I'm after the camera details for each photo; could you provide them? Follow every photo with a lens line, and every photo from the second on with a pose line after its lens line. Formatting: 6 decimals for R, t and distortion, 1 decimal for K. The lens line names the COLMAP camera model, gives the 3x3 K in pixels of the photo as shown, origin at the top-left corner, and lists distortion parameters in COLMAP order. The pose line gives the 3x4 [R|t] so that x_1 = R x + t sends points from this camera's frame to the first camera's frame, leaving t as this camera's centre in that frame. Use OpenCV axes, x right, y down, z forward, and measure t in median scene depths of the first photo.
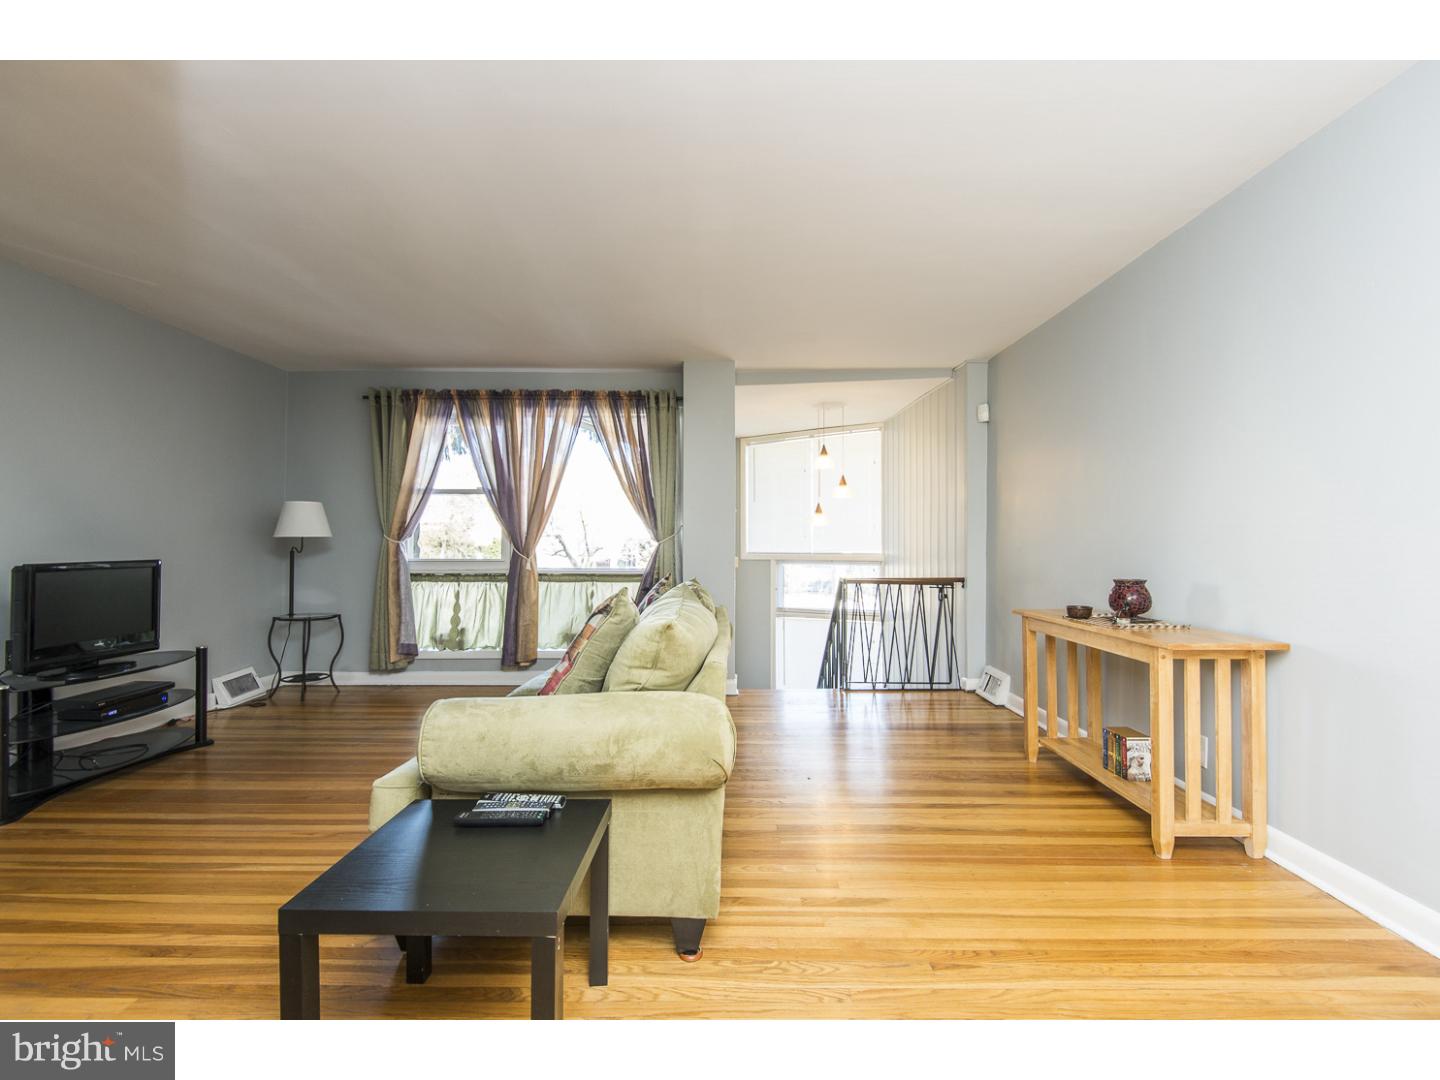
lens RADIAL K [[650.6, 0, 720.0], [0, 650.6, 540.0], [0, 0, 1]] dist [0.038959, 0.000108]
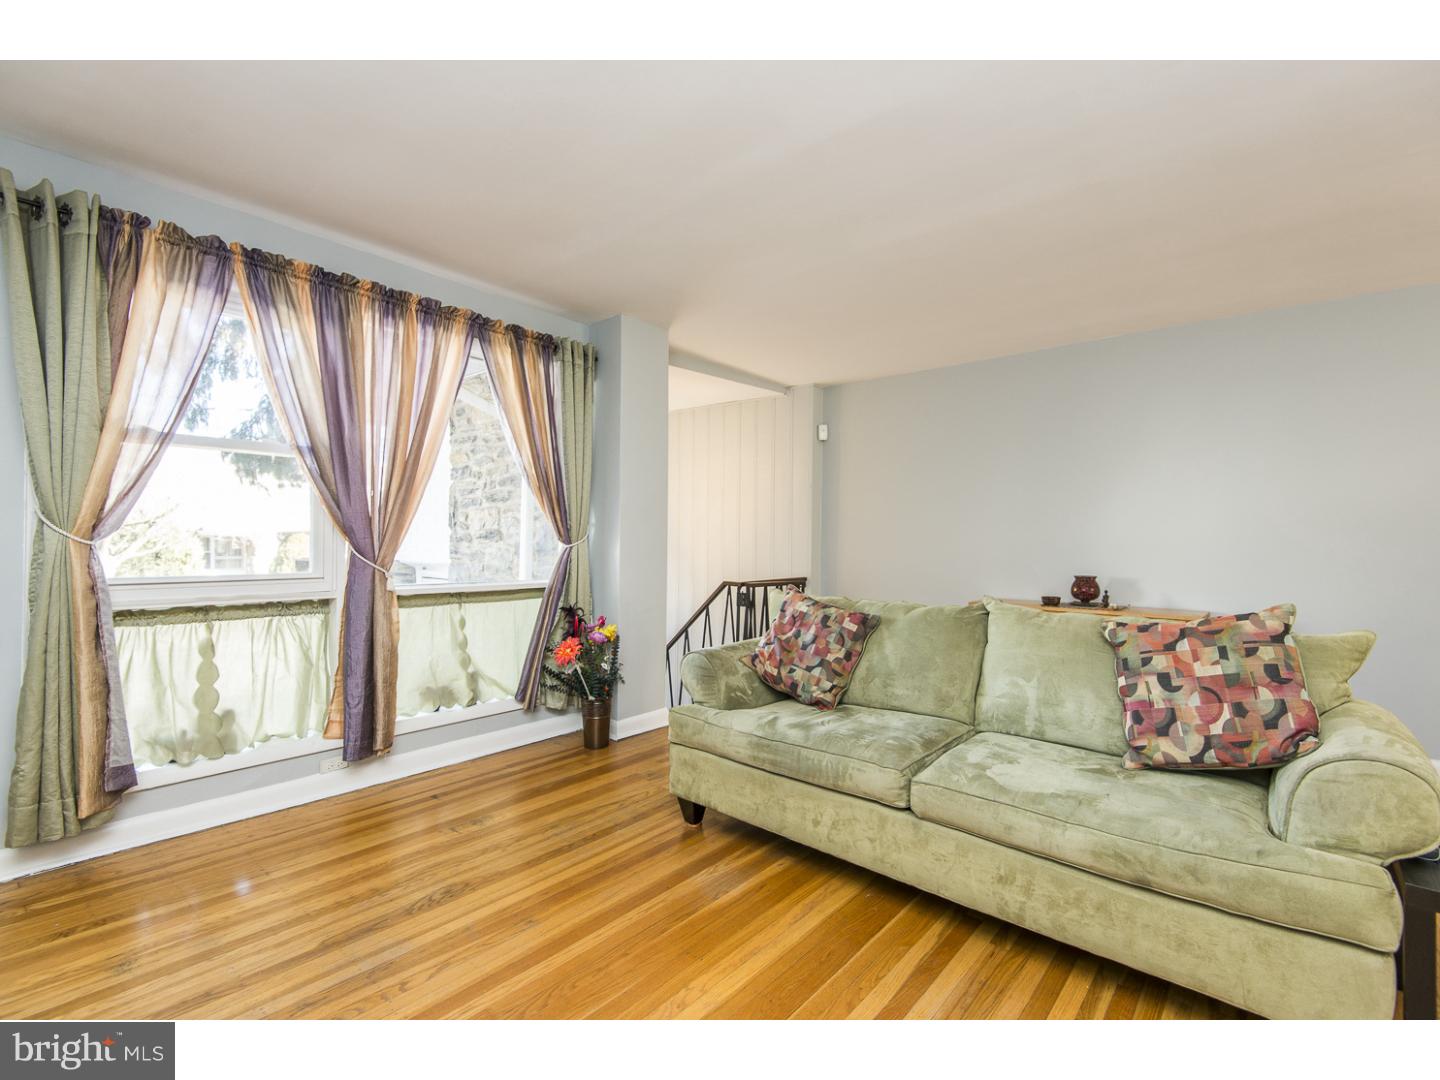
lens RADIAL K [[660.6, 0, 722.5], [0, 660.6, 540.4], [0, 0, 1]] dist [0.038238, -0.023633]
pose [[0.646870, 0.008009, 0.762558, -0.556898], [-0.014077, 0.999900, 0.001440, -0.005508], [-0.762470, -0.011666, 0.646918, 0.372339]]
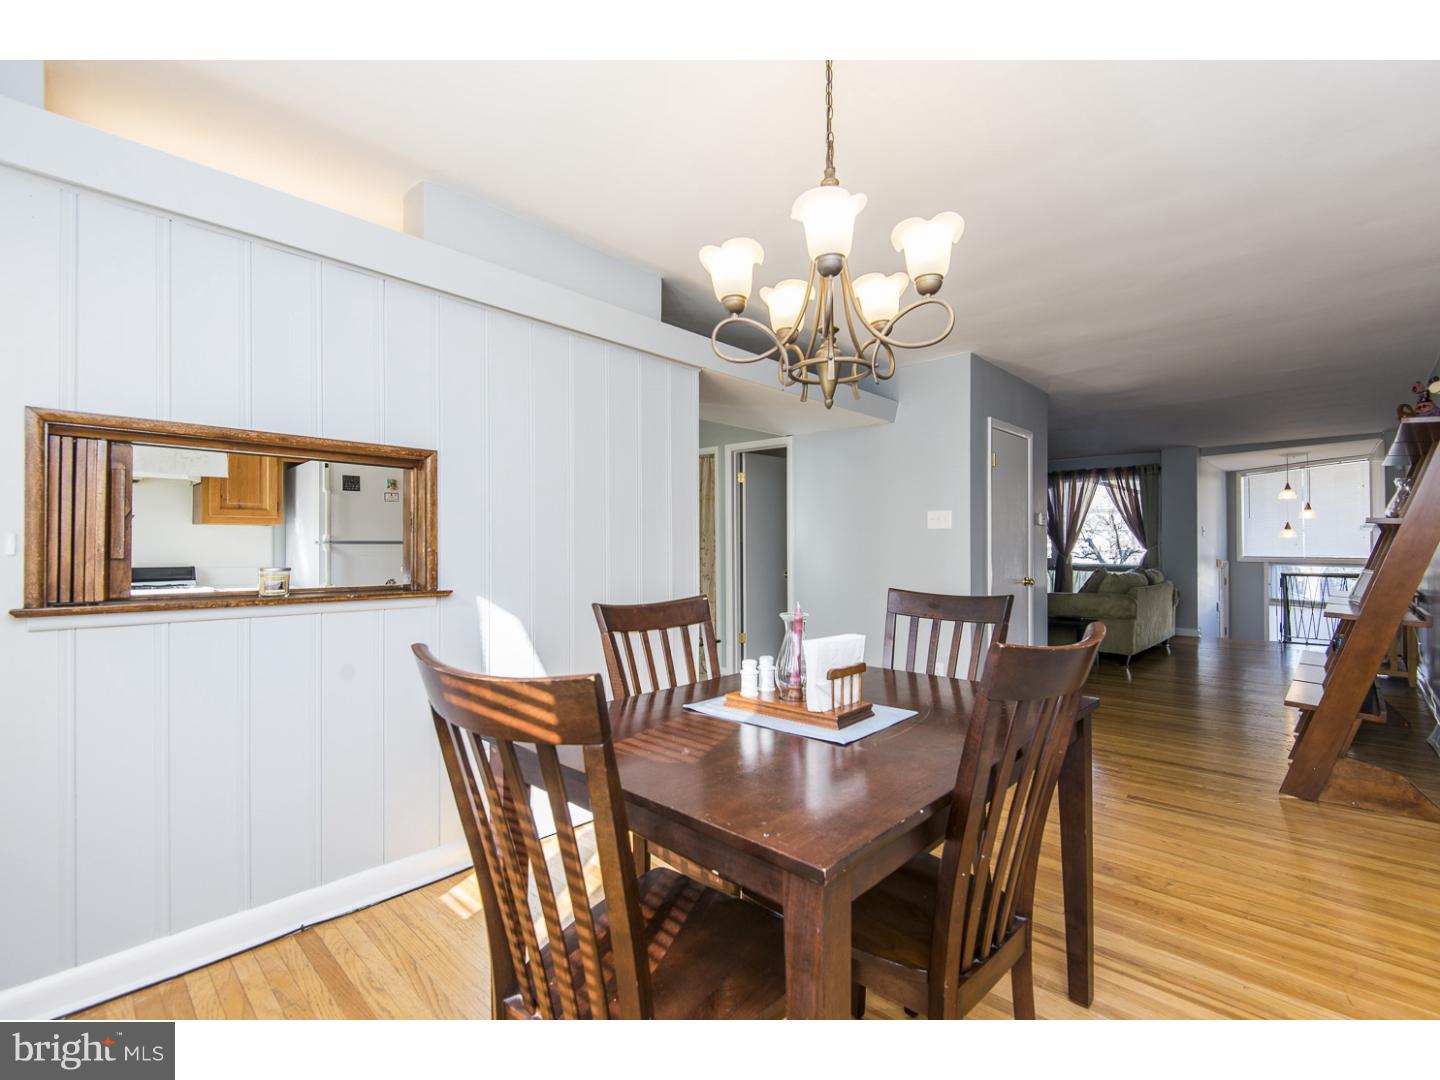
lens RADIAL K [[660.6, 0, 722.5], [0, 660.6, 540.4], [0, 0, 1]] dist [0.038238, -0.023633]
pose [[0.730990, -0.005065, -0.682369, 0.302946], [0.002815, 0.999986, -0.004407, -0.016454], [0.682382, 0.001301, 0.730994, -1.121788]]
